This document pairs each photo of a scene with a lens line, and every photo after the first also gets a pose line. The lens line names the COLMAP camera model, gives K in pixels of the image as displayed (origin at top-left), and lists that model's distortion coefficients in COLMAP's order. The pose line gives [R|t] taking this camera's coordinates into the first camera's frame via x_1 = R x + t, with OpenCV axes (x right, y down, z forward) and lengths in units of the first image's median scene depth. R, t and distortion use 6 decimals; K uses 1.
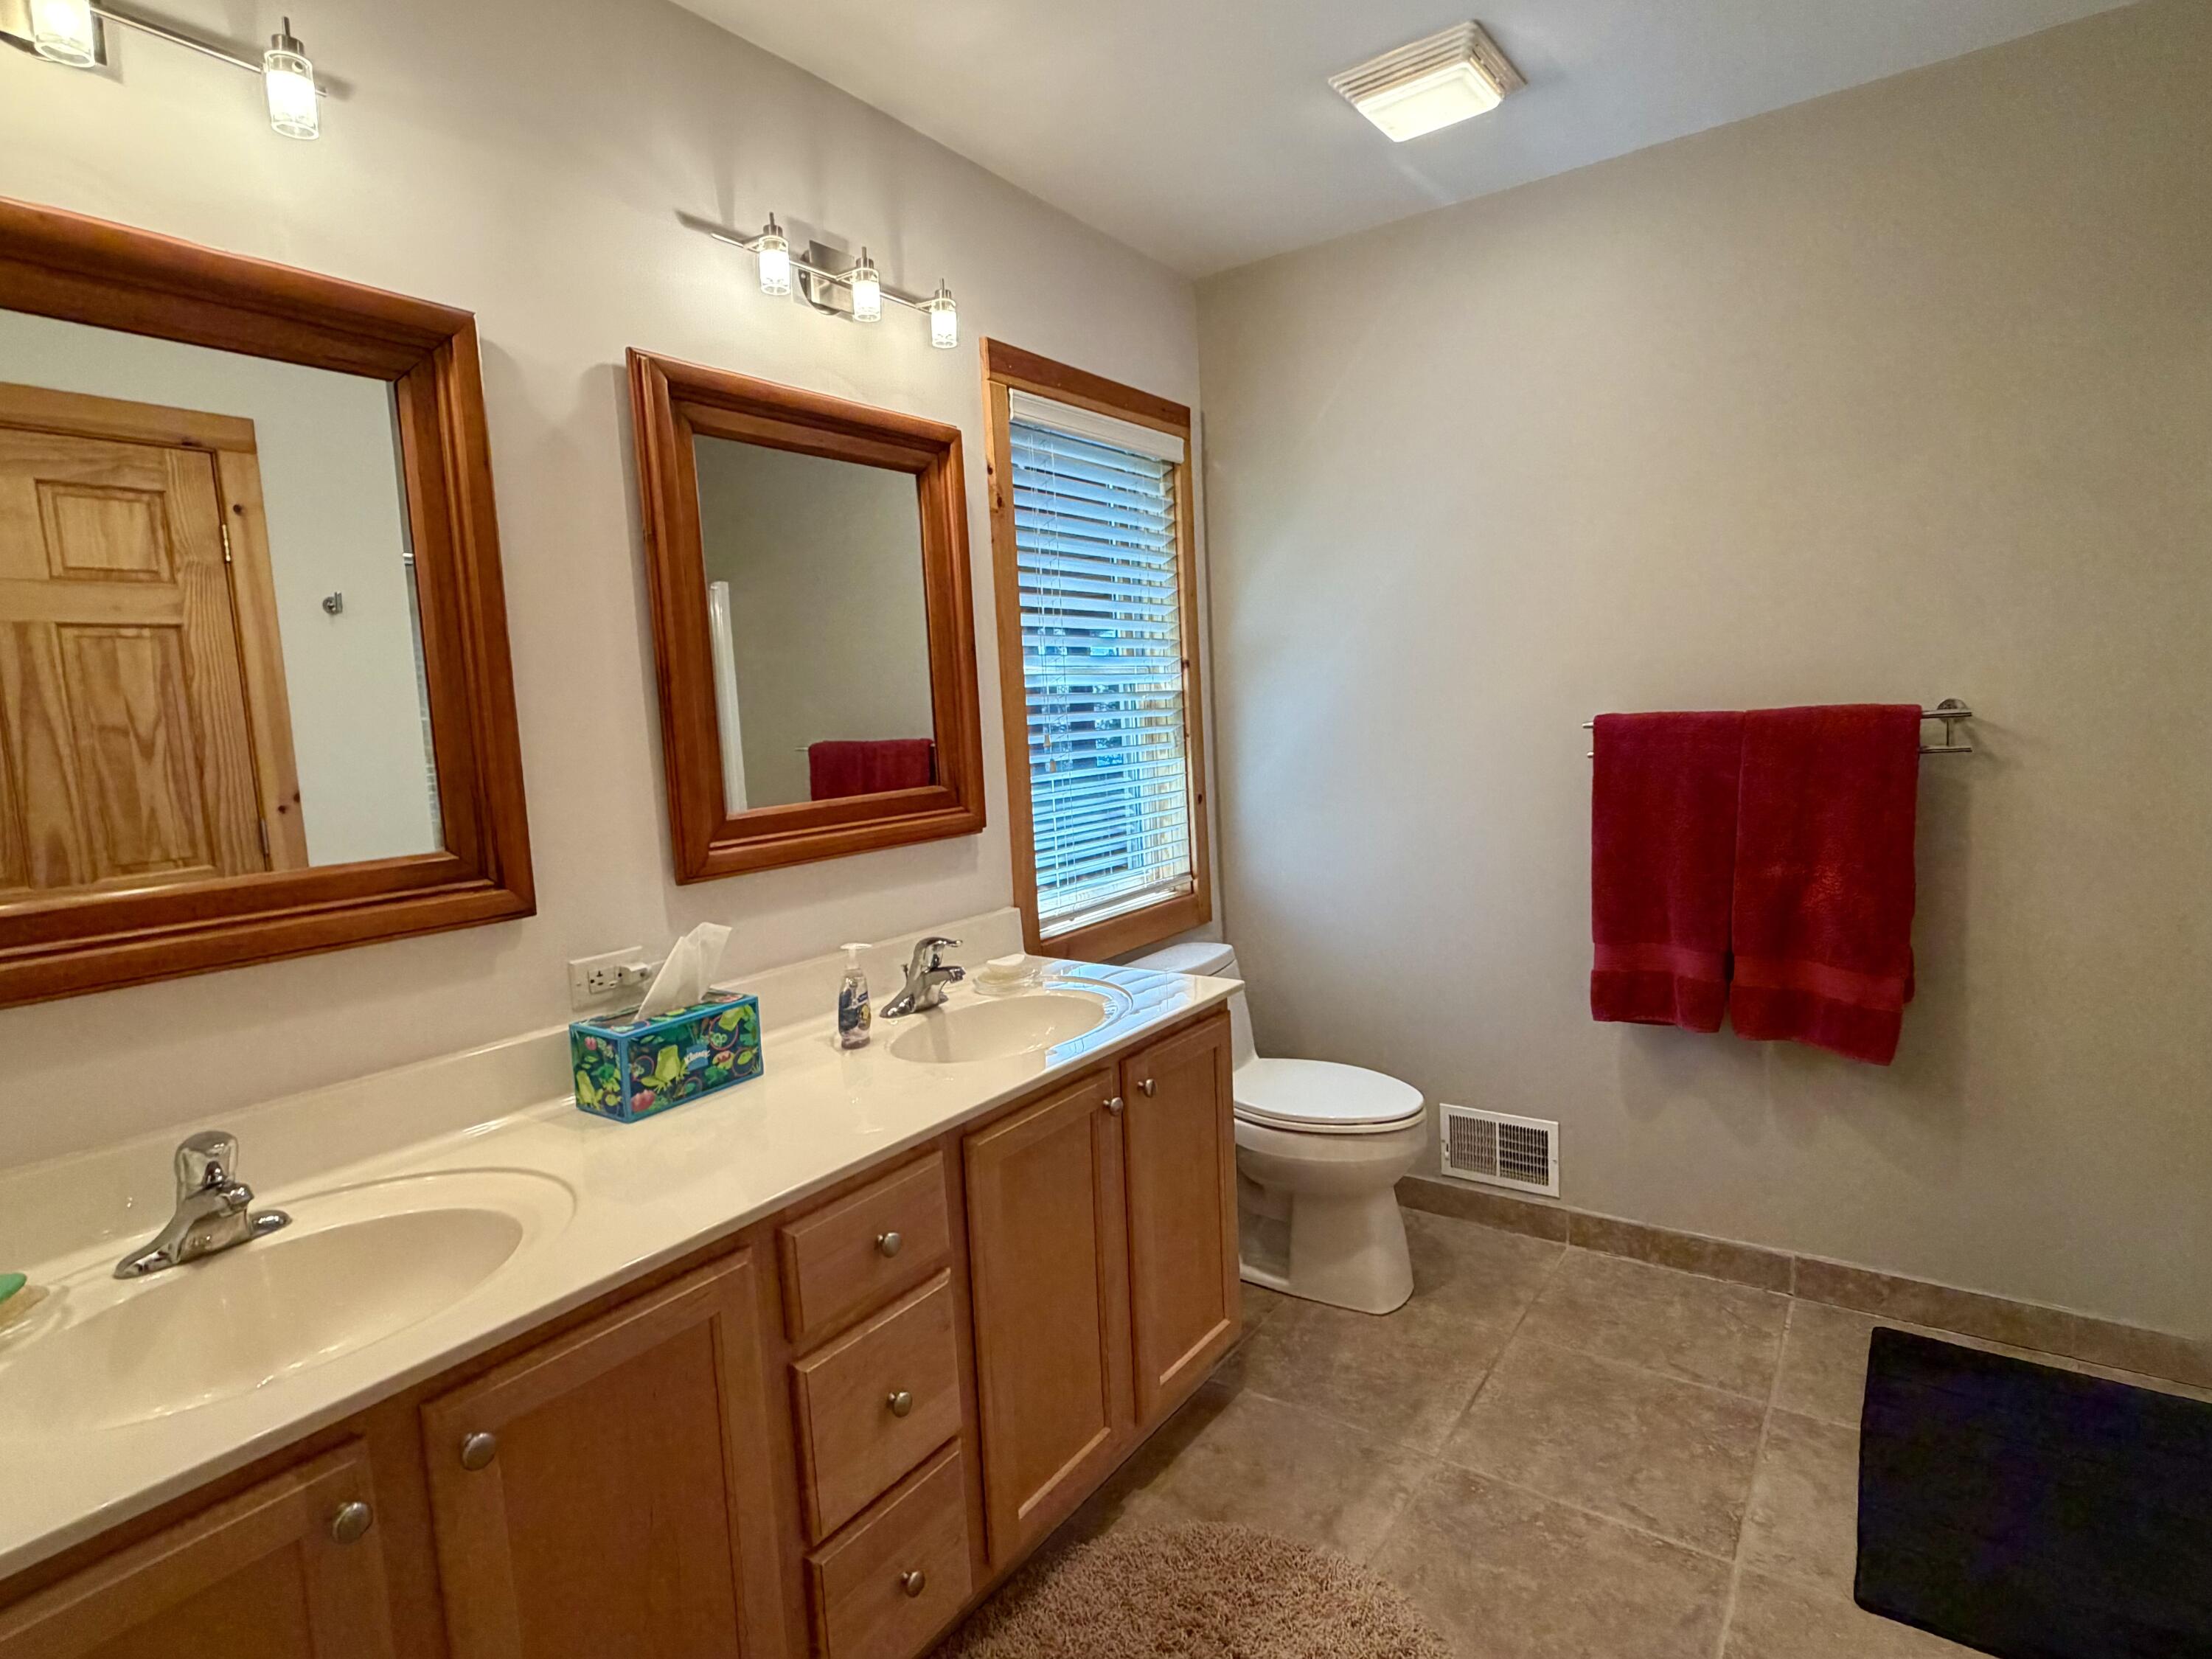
lens RADIAL K [[1136.8, 0, 1101.9], [0, 1136.8, 829.4], [0, 0, 1]] dist [-0.001671, -0.001707]
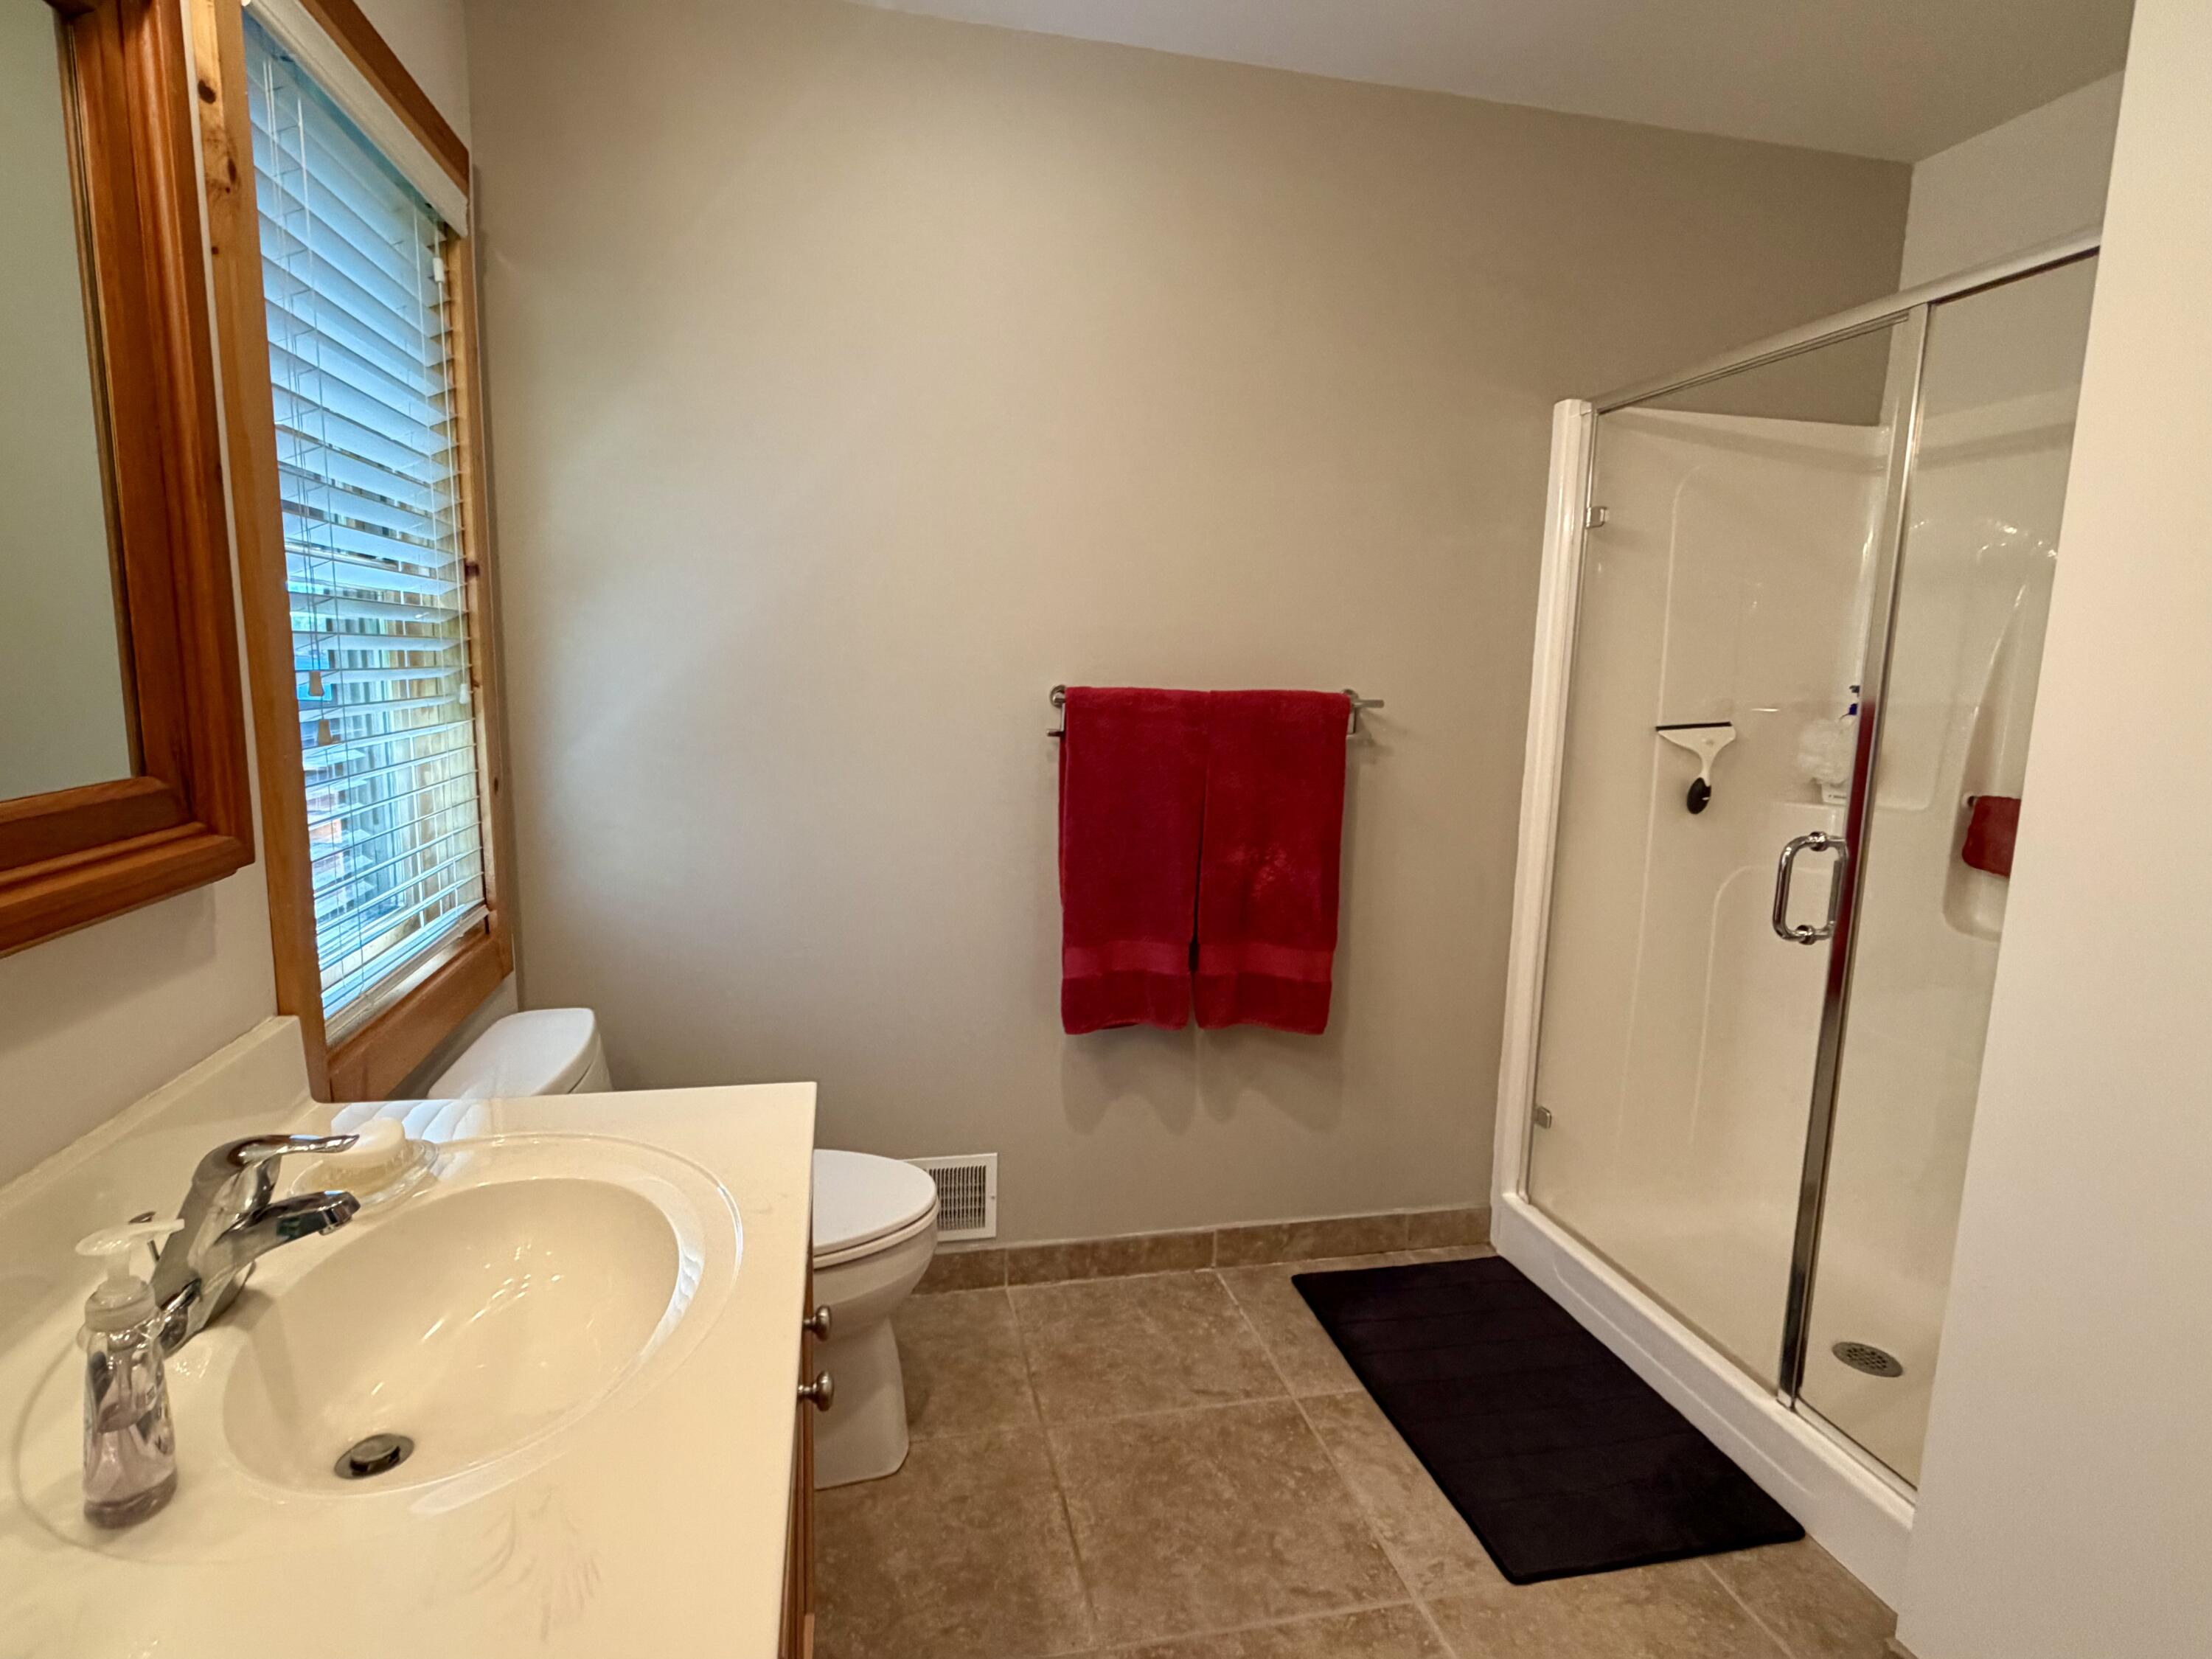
lens RADIAL K [[1136.8, 0, 1102.2], [0, 1136.8, 833.4], [0, 0, 1]] dist [-0.001671, -0.001707]
pose [[0.668702, -0.044616, 0.742191, -0.202076], [0.019921, 0.998915, 0.042100, -0.025108], [-0.743263, -0.013367, 0.668865, 0.399753]]
